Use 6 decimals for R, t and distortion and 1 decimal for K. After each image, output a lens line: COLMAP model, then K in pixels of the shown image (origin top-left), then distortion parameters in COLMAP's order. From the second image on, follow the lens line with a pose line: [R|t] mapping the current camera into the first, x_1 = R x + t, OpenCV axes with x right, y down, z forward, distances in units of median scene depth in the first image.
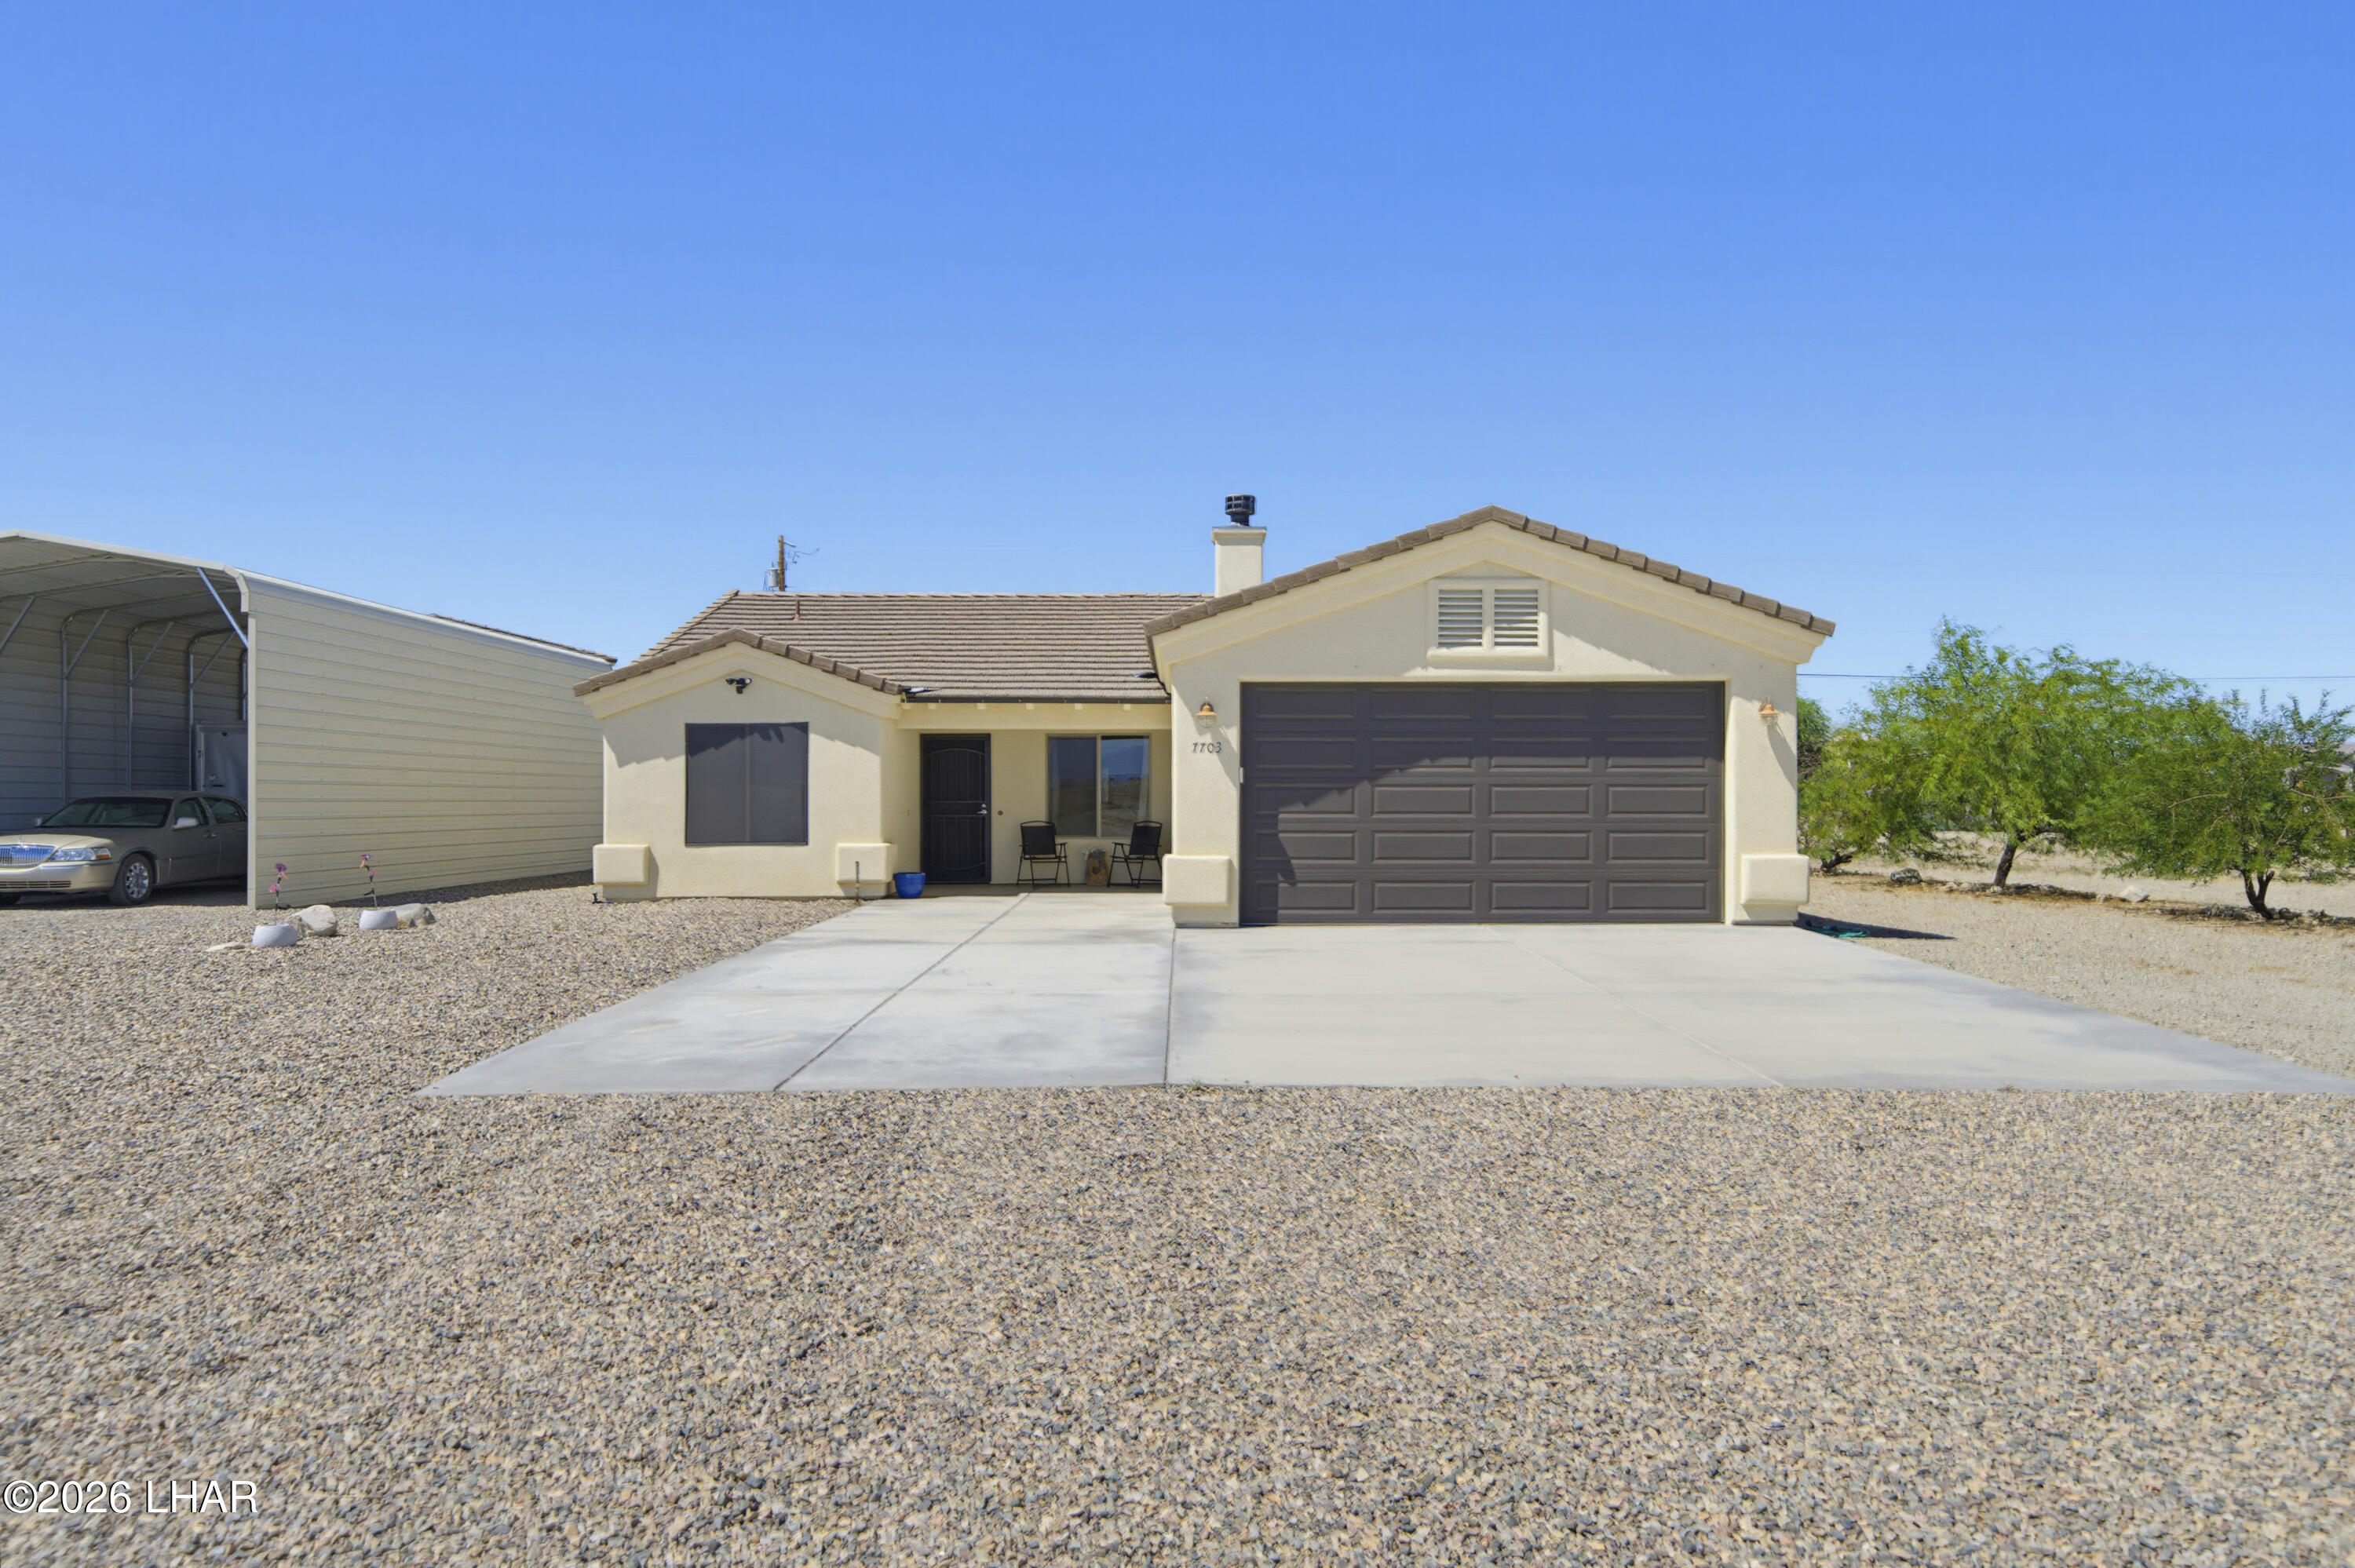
lens RADIAL K [[1597.9, 0, 1187.5], [0, 1597.9, 794.8], [0, 0, 1]] dist [0.012697, -0.006300]
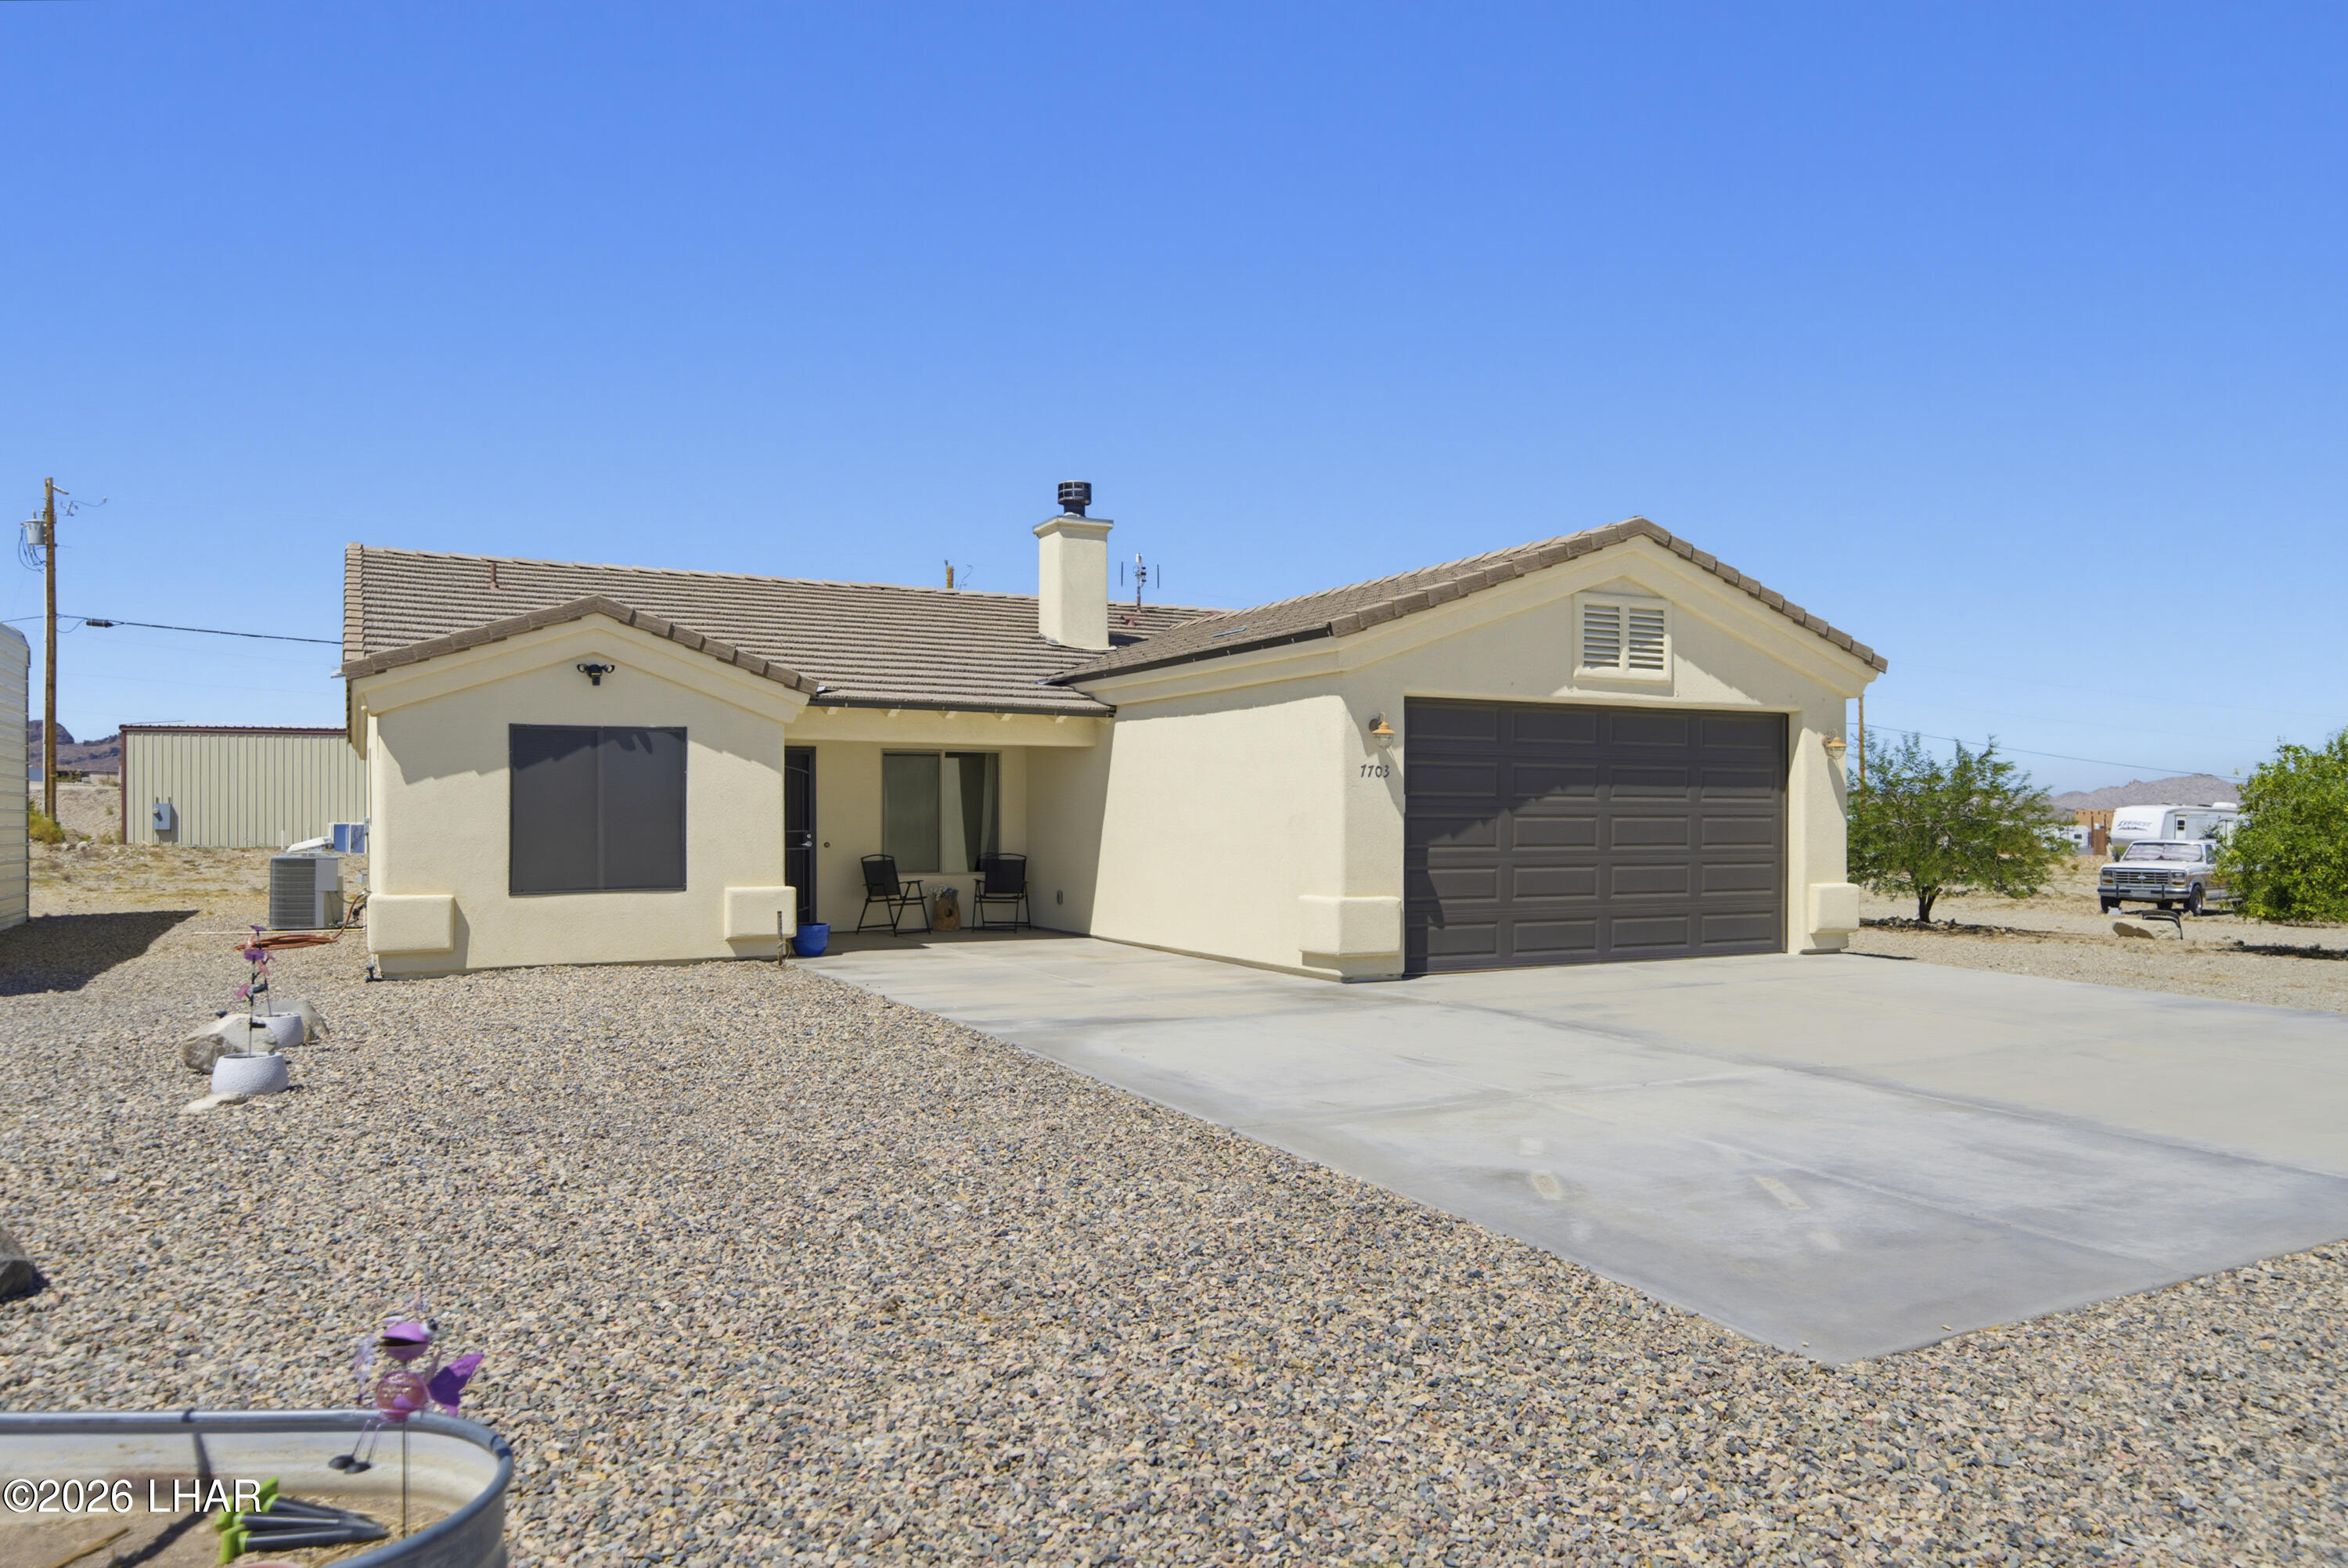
lens RADIAL K [[1587.8, 0, 1202.1], [0, 1587.8, 826.4], [0, 0, 1]] dist [-0.003064, -0.002615]
pose [[0.886495, -0.000989, 0.462736, -0.367319], [-0.002166, 0.999978, 0.006287, -0.003961], [-0.462732, -0.006576, 0.886474, 0.228385]]
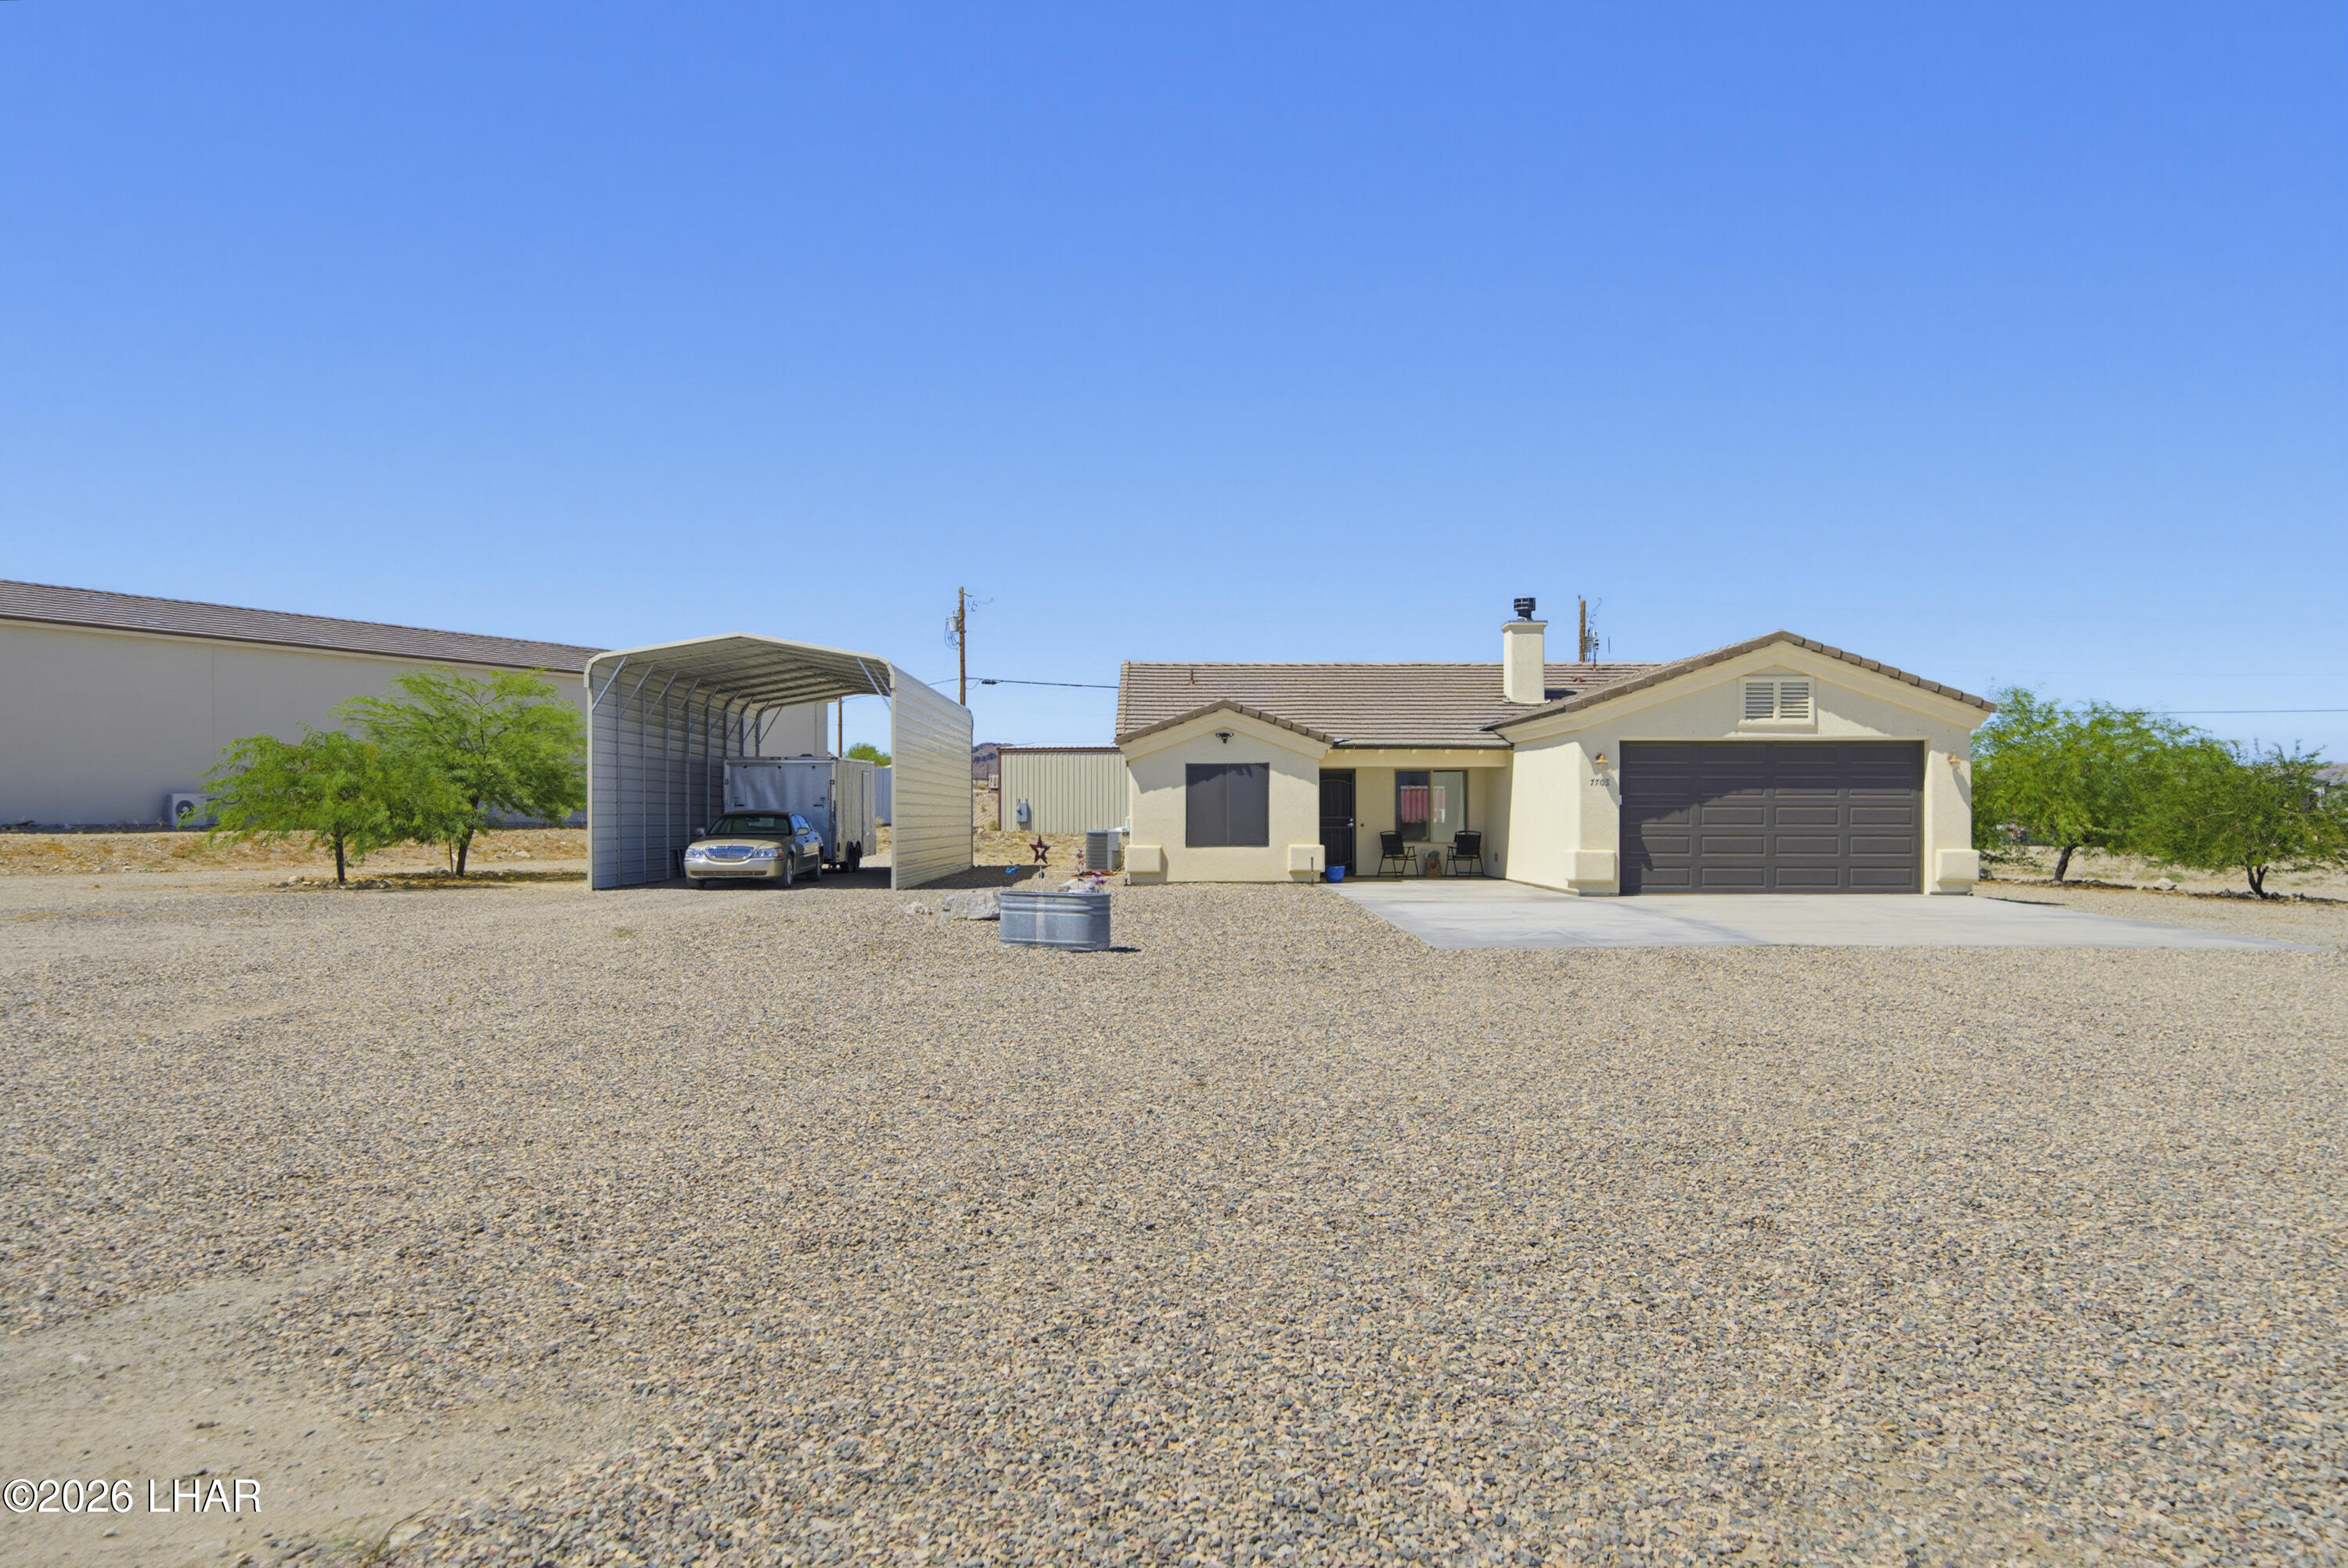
lens RADIAL K [[1587.8, 0, 1158.4], [0, 1587.8, 790.2], [0, 0, 1]] dist [-0.003064, -0.002615]
pose [[0.999972, 0.000299, -0.007424, -0.328084], [-0.000401, 0.999906, -0.013717, 0.000101], [0.007419, 0.013720, 0.999878, -0.457851]]
